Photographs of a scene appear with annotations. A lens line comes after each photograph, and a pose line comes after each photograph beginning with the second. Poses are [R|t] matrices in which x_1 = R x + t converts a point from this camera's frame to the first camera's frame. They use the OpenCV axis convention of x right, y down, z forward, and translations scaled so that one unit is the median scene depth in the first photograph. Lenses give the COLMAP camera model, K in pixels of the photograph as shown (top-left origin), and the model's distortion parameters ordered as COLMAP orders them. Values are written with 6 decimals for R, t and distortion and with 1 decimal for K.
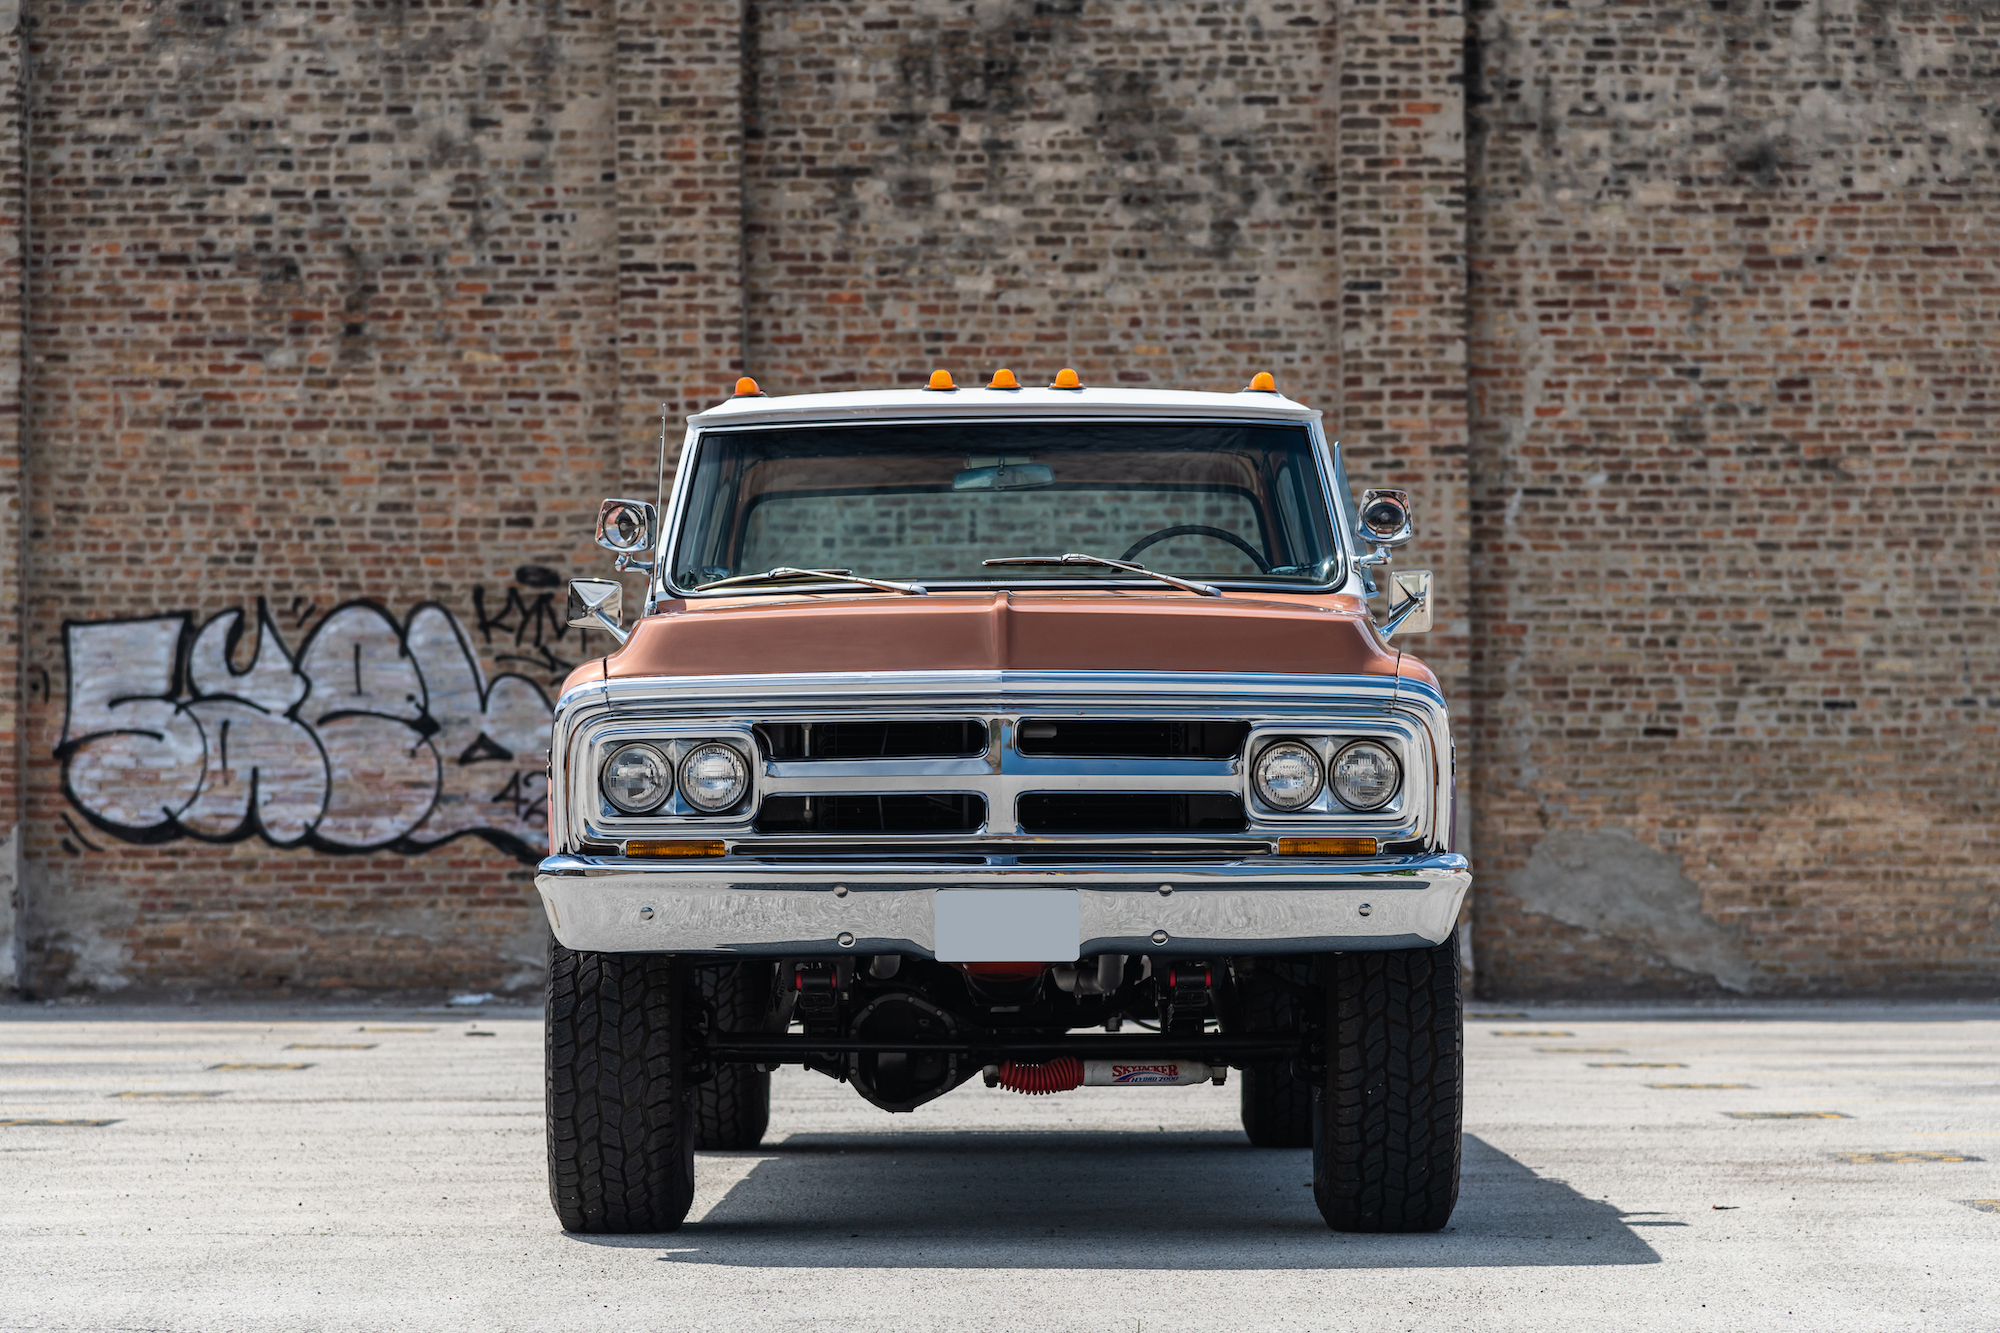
lens RADIAL K [[6176.6, 0, 999.2], [0, 6176.6, 665.9], [0, 0, 1]] dist [-0.017802, 0.000000]
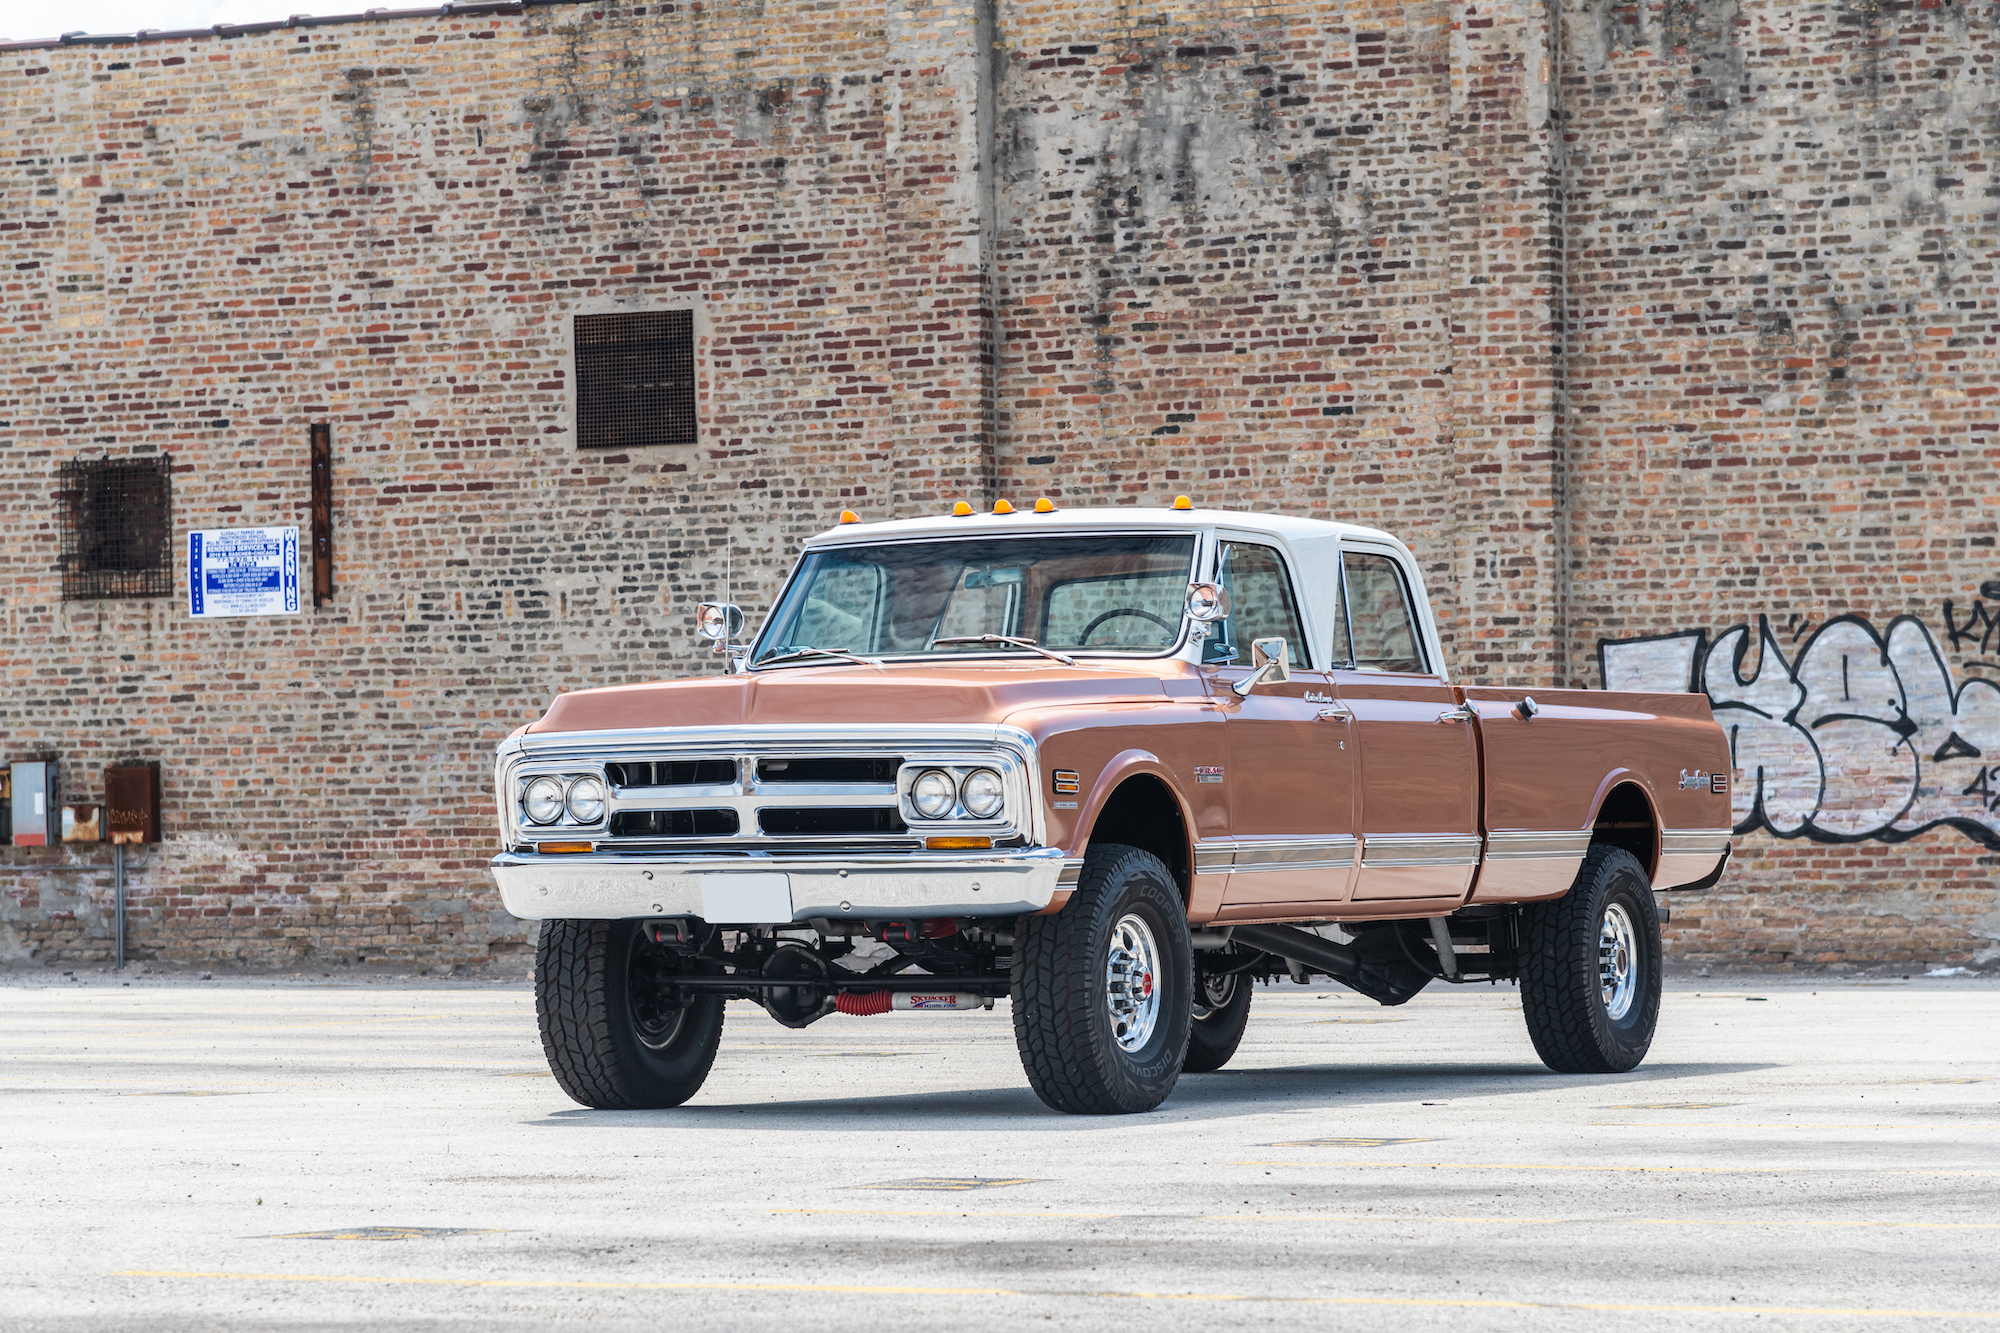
lens RADIAL K [[6674.8, 0, 999.0], [0, 6674.8, 666.8], [0, 0, 1]] dist [0.003663, 0.000000]
pose [[0.896465, -0.021216, -0.442606, 0.293882], [0.023280, 0.999729, -0.000769, -0.004018], [0.442502, -0.009614, 0.896716, -0.152681]]
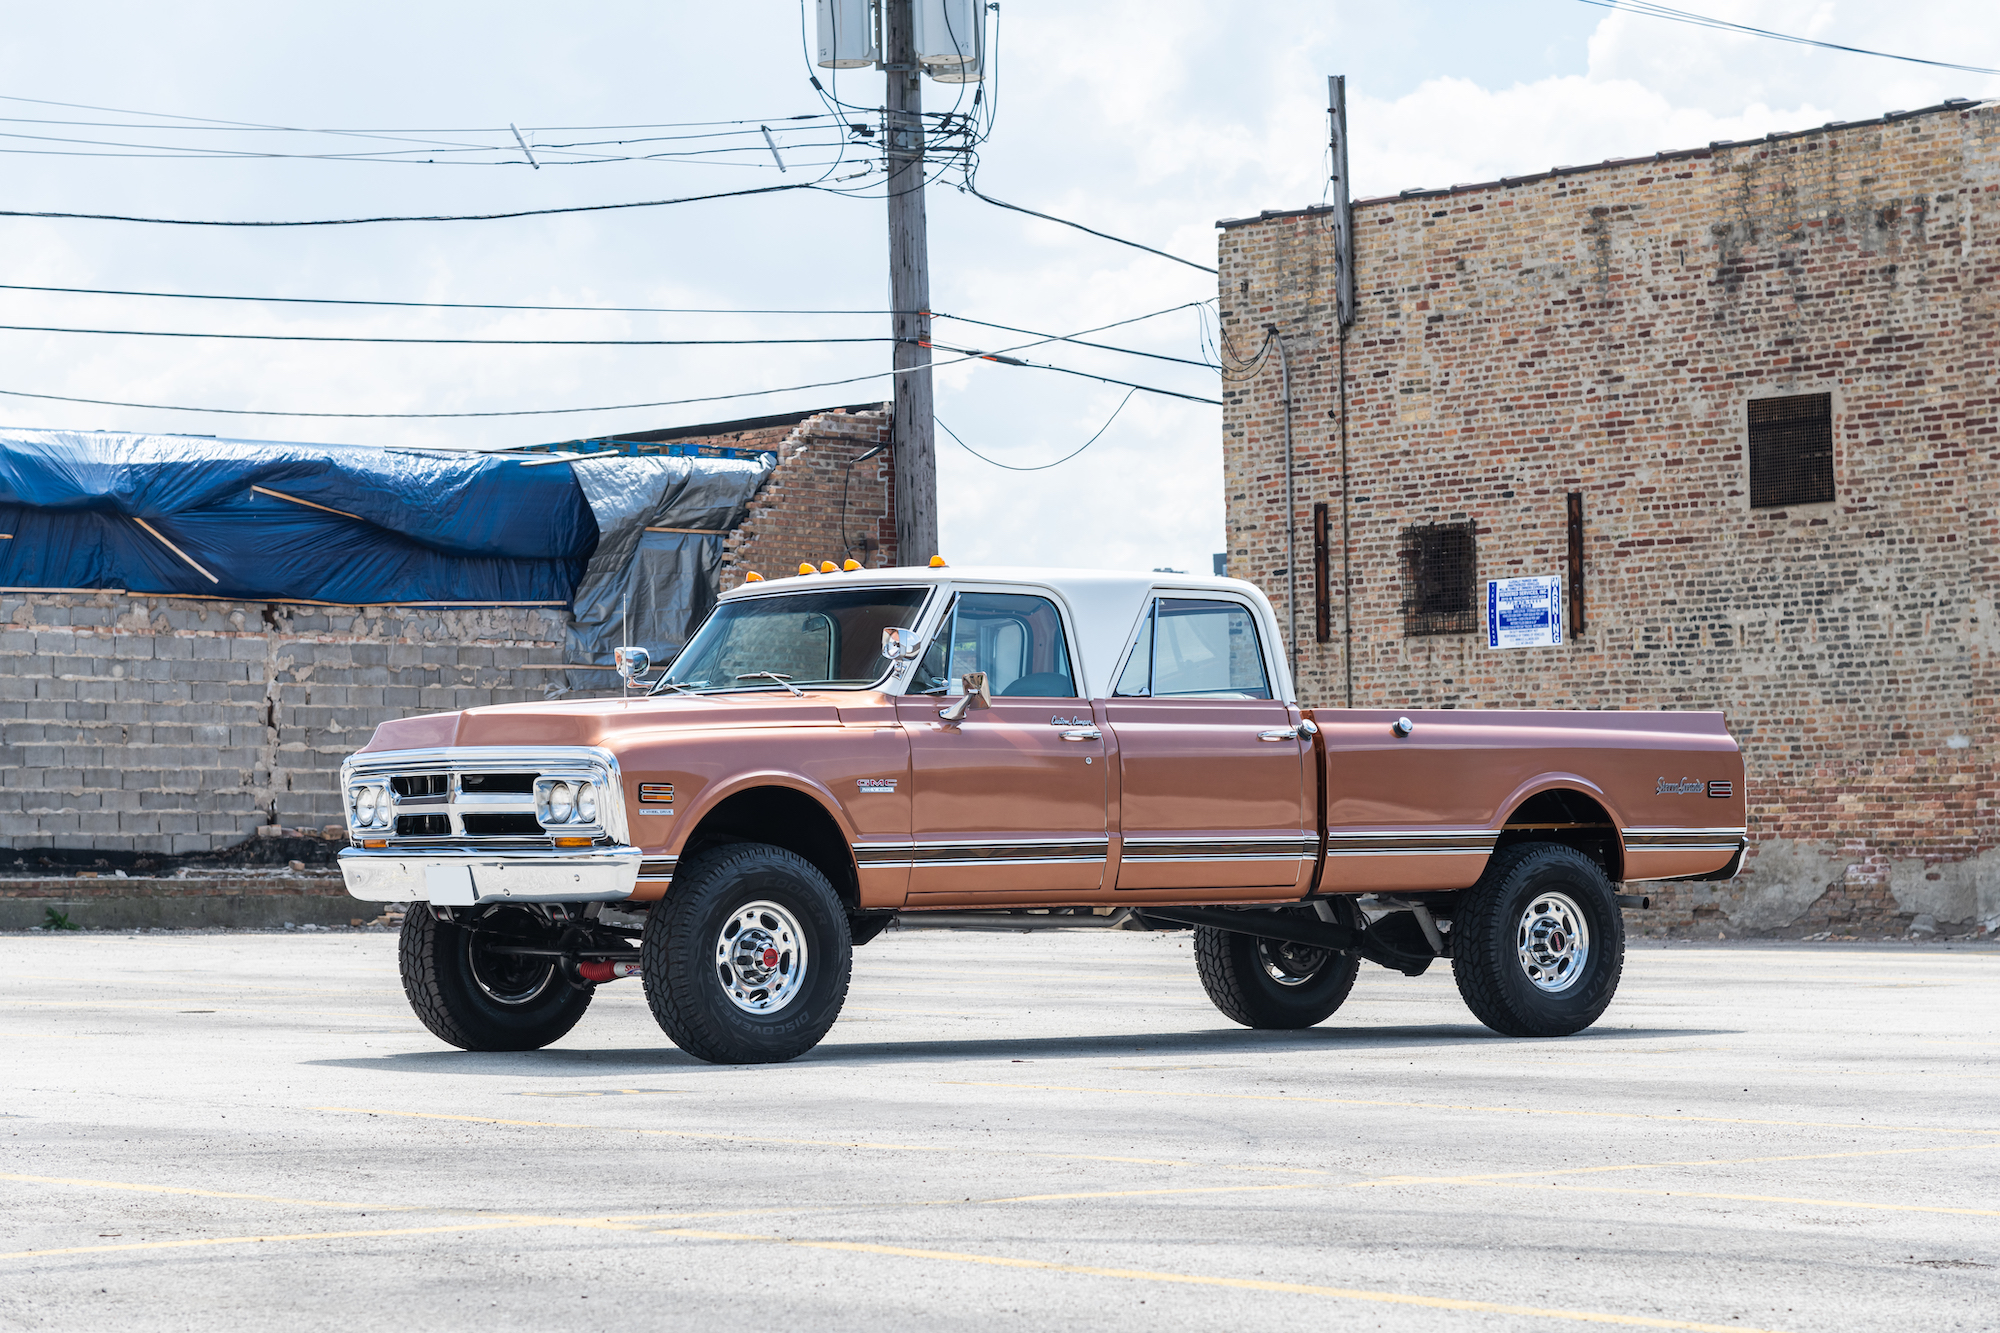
lens RADIAL K [[5239.1, 0, 998.2], [0, 5239.1, 666.4], [0, 0, 1]] dist [0.031625, 0.000000]
pose [[0.632760, -0.031558, -0.773705, 0.512914], [0.031408, 0.999393, -0.015077, 0.002048], [0.773711, -0.014760, 0.633367, 0.051926]]
